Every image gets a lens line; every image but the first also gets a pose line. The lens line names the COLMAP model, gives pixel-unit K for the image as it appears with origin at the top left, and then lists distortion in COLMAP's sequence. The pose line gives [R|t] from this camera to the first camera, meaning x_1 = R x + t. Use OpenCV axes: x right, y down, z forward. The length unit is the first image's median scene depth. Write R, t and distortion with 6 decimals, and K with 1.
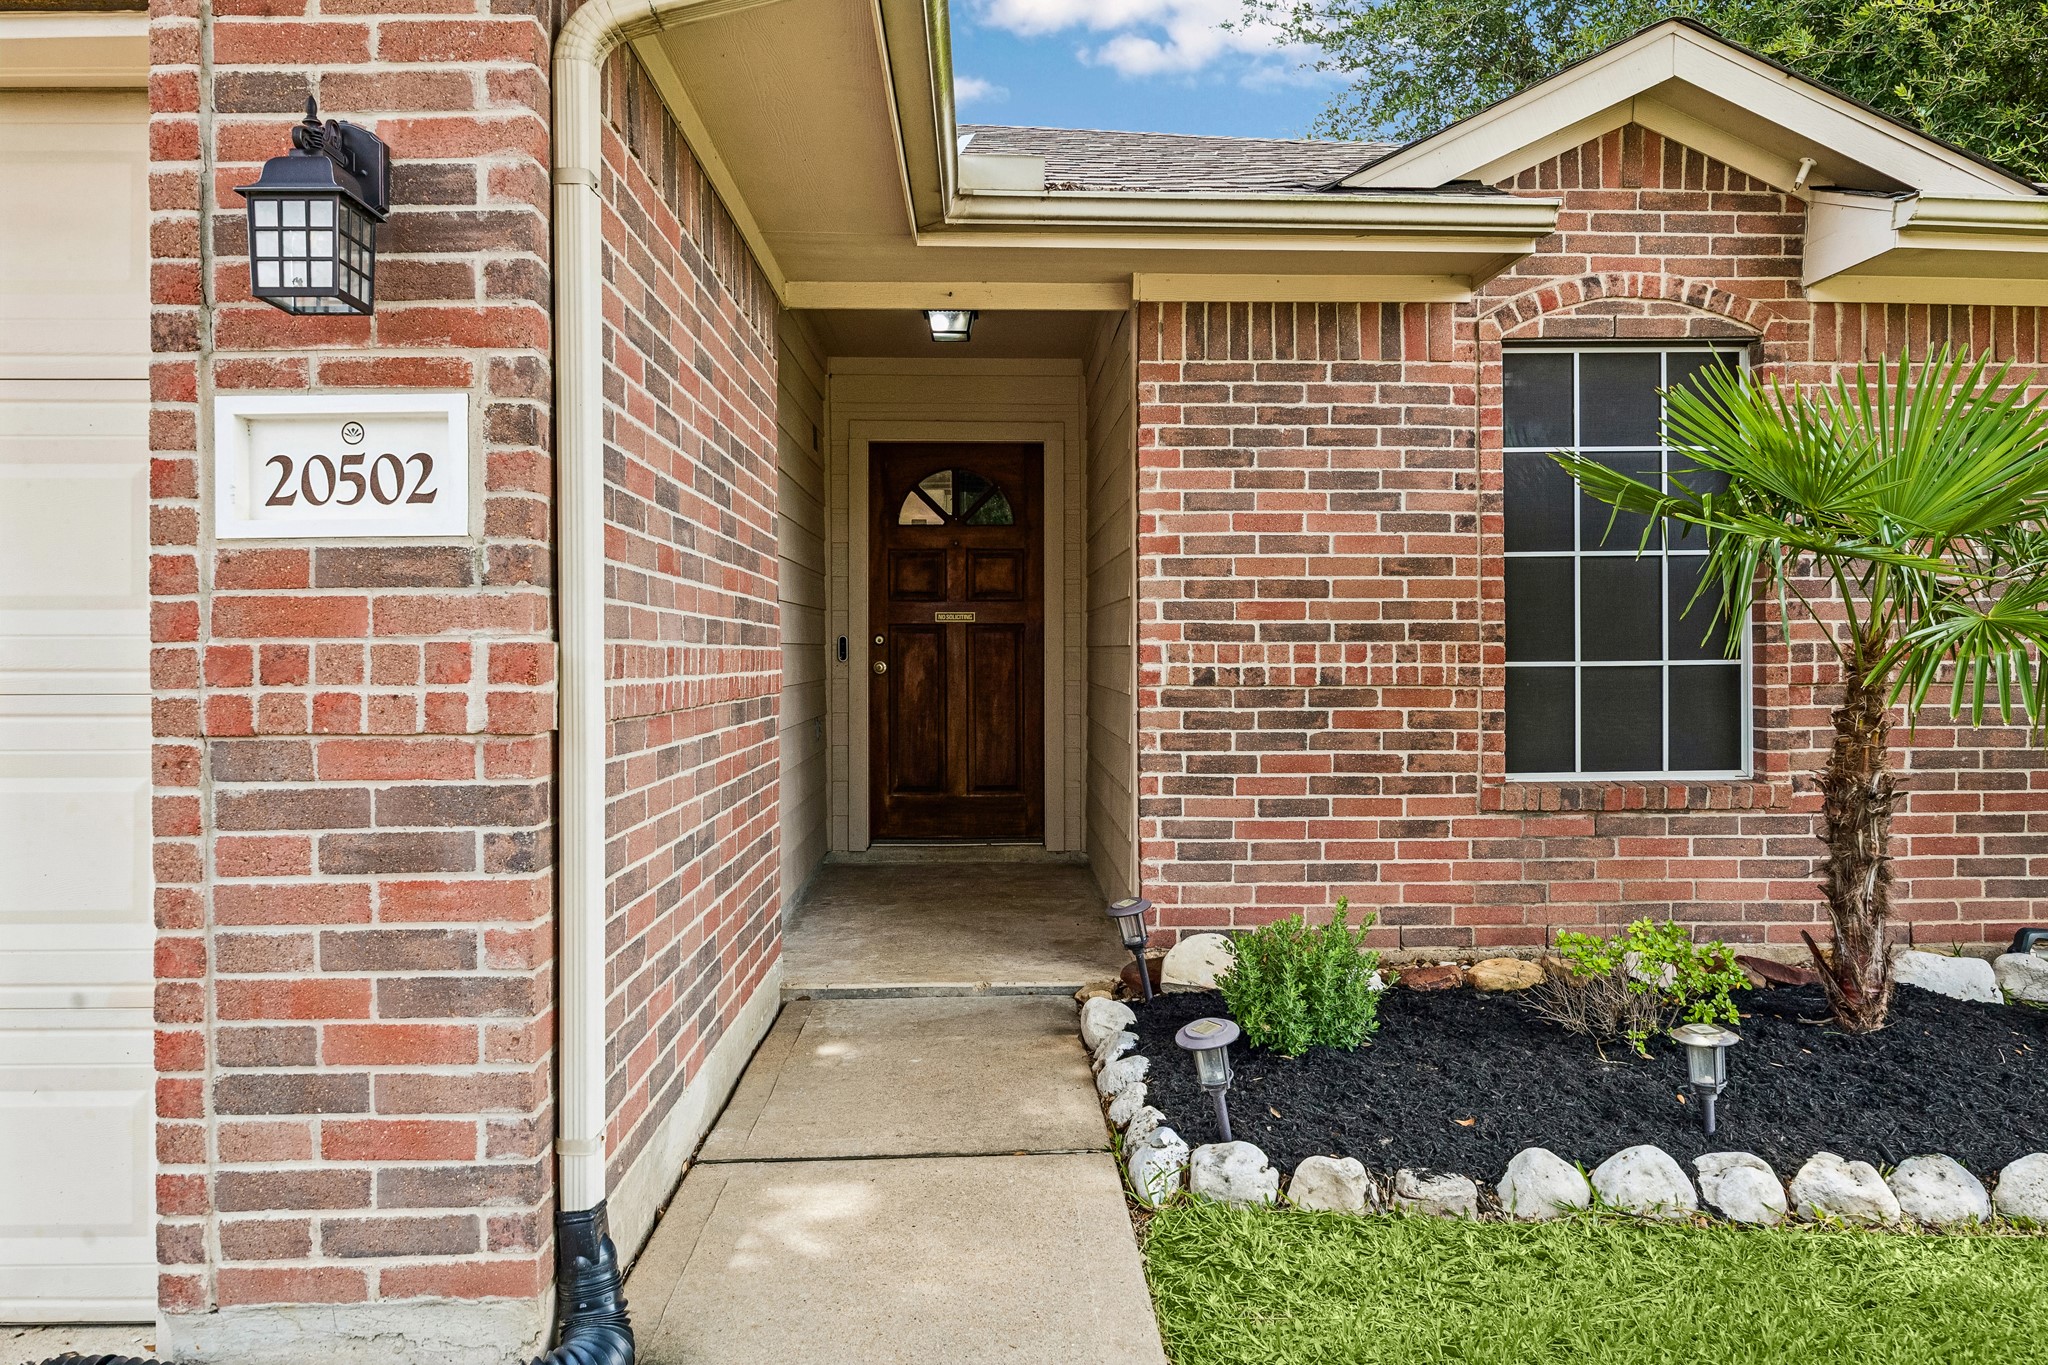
lens RADIAL K [[1372.2, 0, 1026.1], [0, 1372.2, 662.2], [0, 0, 1]] dist [-0.003094, 0.001058]
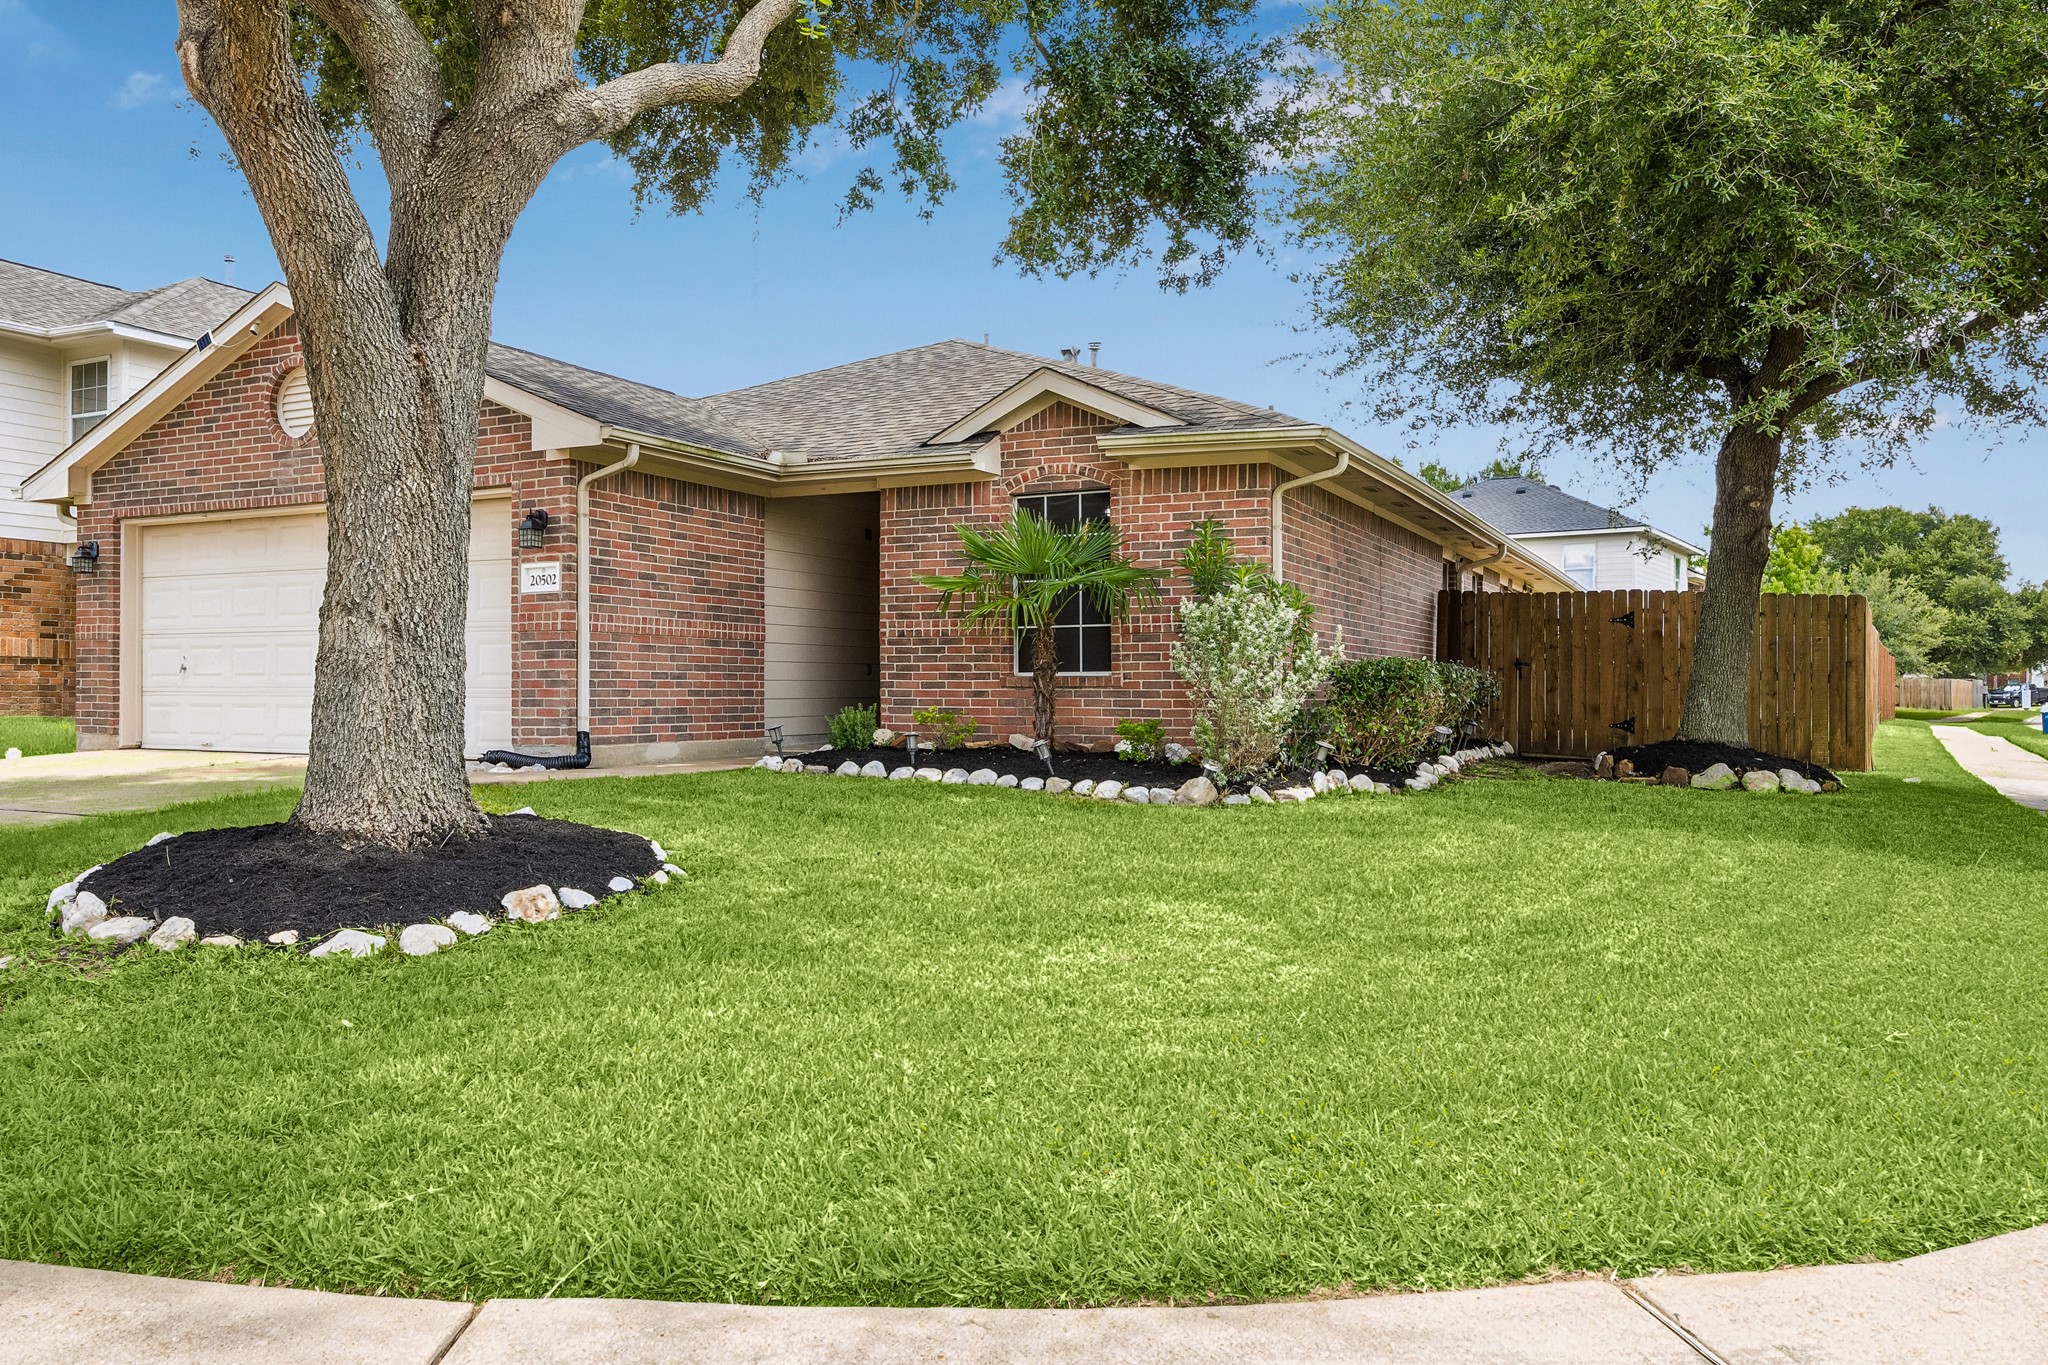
lens RADIAL K [[1482.9, 0, 1023.0], [0, 1482.9, 691.1], [0, 0, 1]] dist [0.003999, 0.000167]
pose [[0.890092, 0.003612, -0.455767, 1.591776], [-0.005819, 0.999977, -0.003439, 0.126084], [0.455744, 0.005713, 0.890093, -1.356568]]
